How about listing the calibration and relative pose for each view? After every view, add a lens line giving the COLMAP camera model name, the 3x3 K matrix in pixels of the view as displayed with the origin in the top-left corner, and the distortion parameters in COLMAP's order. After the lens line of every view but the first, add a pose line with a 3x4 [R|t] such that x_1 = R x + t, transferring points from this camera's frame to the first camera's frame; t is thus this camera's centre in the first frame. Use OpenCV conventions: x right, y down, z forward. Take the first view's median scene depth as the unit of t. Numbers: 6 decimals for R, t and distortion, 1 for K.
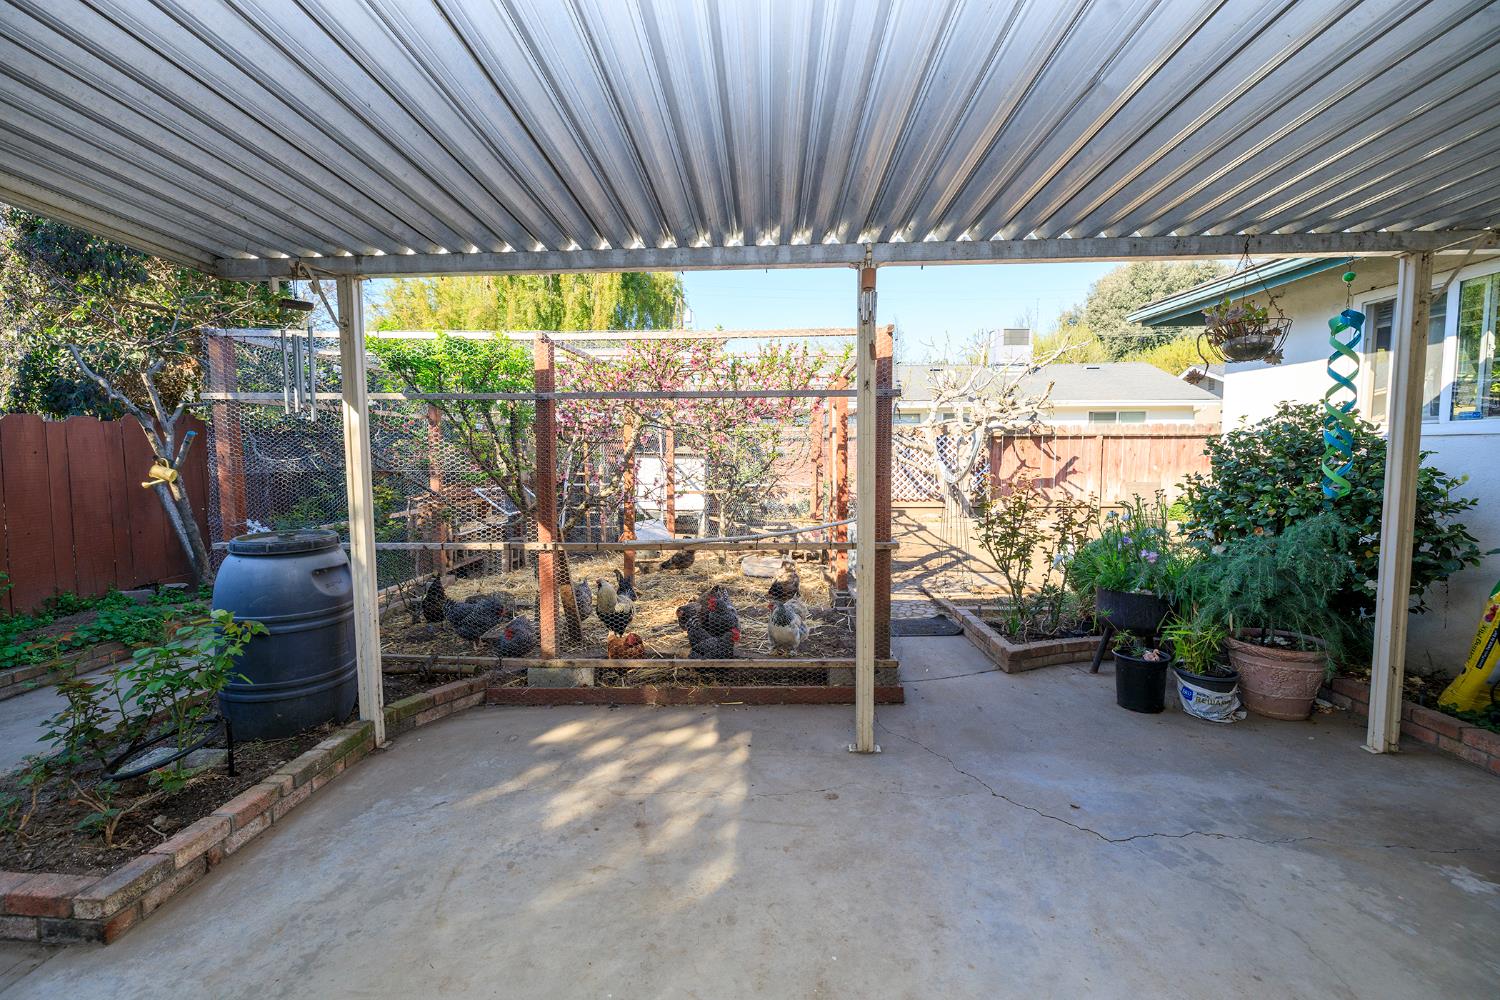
lens RADIAL K [[628.4, 0, 745.0], [0, 628.4, 494.7], [0, 0, 1]] dist [-0.000387, -0.000263]
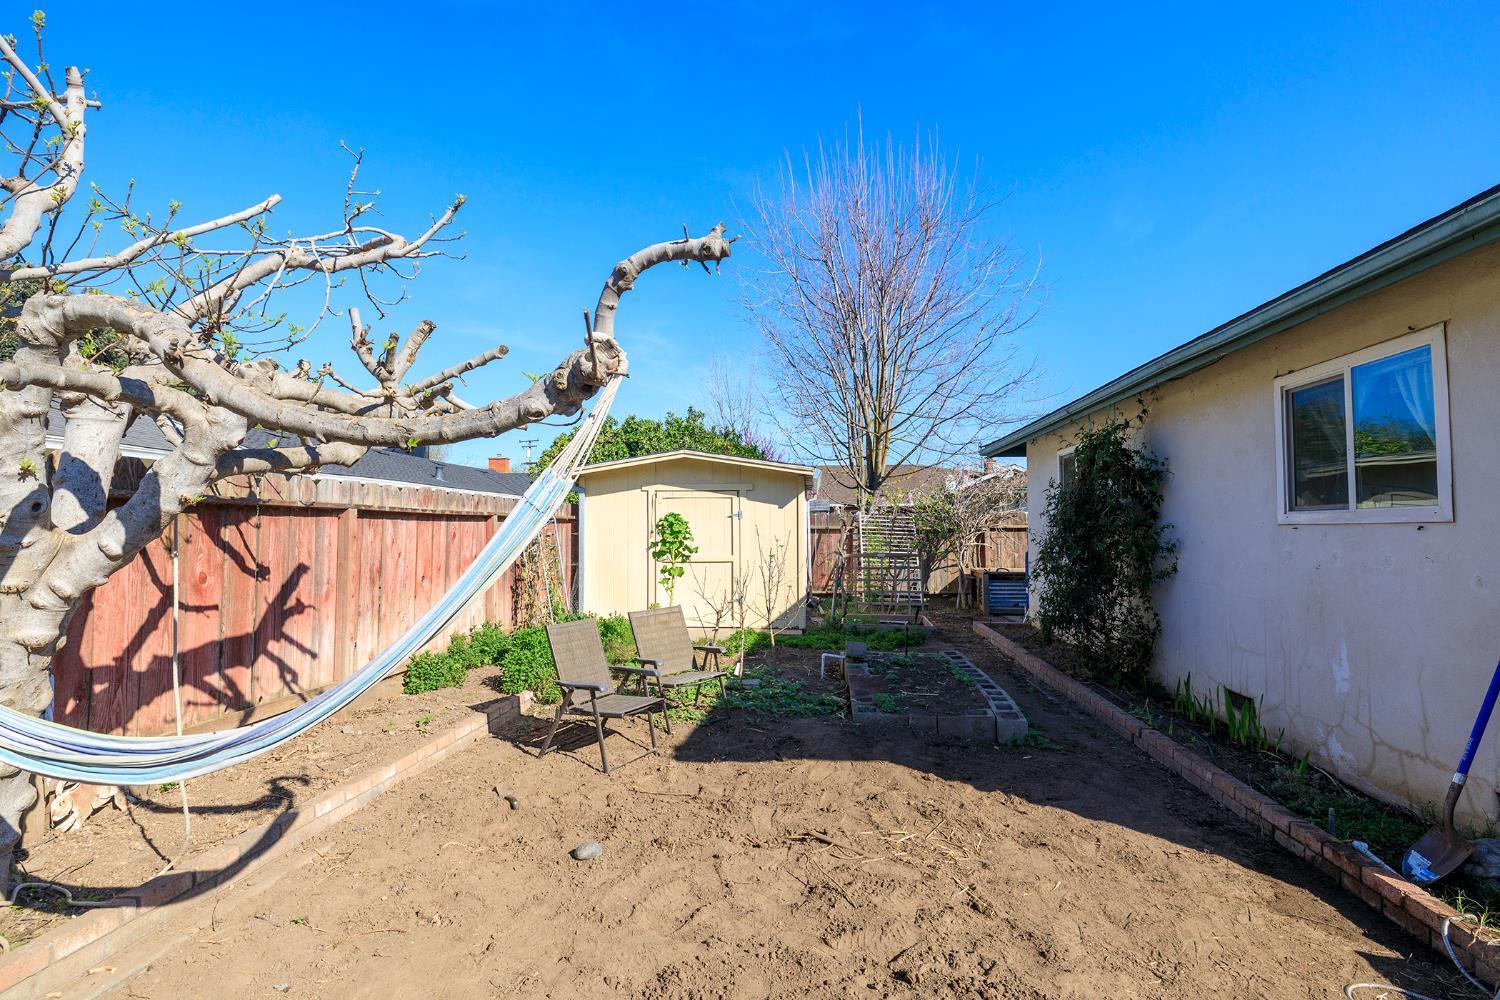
lens RADIAL K [[699.6, 0, 743.8], [0, 699.6, 499.6], [0, 0, 1]] dist [-0.002606, -0.001105]
pose [[0.070010, 0.049537, 0.996316, 0.145462], [0.076341, 0.995571, -0.054865, -0.056351], [-0.994621, 0.079901, 0.065918, 0.717131]]
